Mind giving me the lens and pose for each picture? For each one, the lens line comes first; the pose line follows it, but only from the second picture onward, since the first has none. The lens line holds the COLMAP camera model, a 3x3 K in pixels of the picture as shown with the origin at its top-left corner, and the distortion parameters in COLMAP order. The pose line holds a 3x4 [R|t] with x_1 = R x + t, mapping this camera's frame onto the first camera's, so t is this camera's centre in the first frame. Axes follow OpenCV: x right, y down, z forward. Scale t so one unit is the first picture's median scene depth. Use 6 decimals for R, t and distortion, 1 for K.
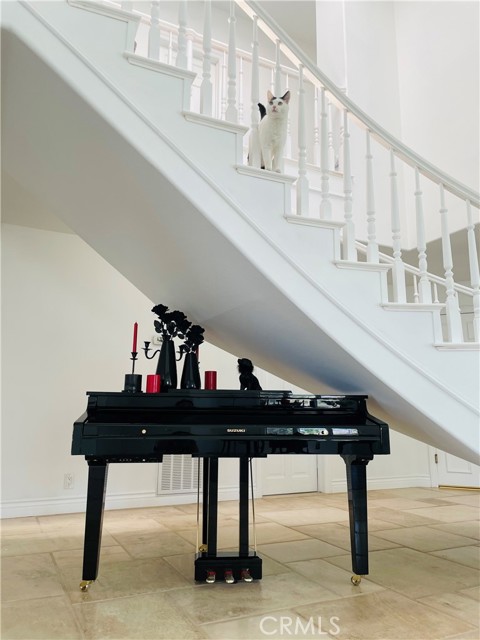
lens RADIAL K [[481.4, 0, 240.0], [0, 481.4, 320.0], [0, 0, 1]] dist [0.107885, -0.159166]
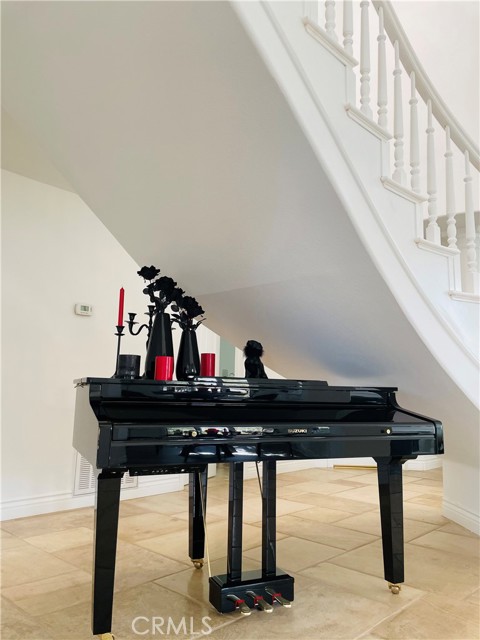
lens RADIAL K [[481.4, 0, 240.0], [0, 481.4, 320.0], [0, 0, 1]] dist [0.107885, -0.159166]
pose [[0.934573, 0.063502, 0.350059, -0.355005], [-0.080472, 0.996172, 0.034132, 0.017603], [-0.346551, -0.060069, 0.936106, 0.234814]]
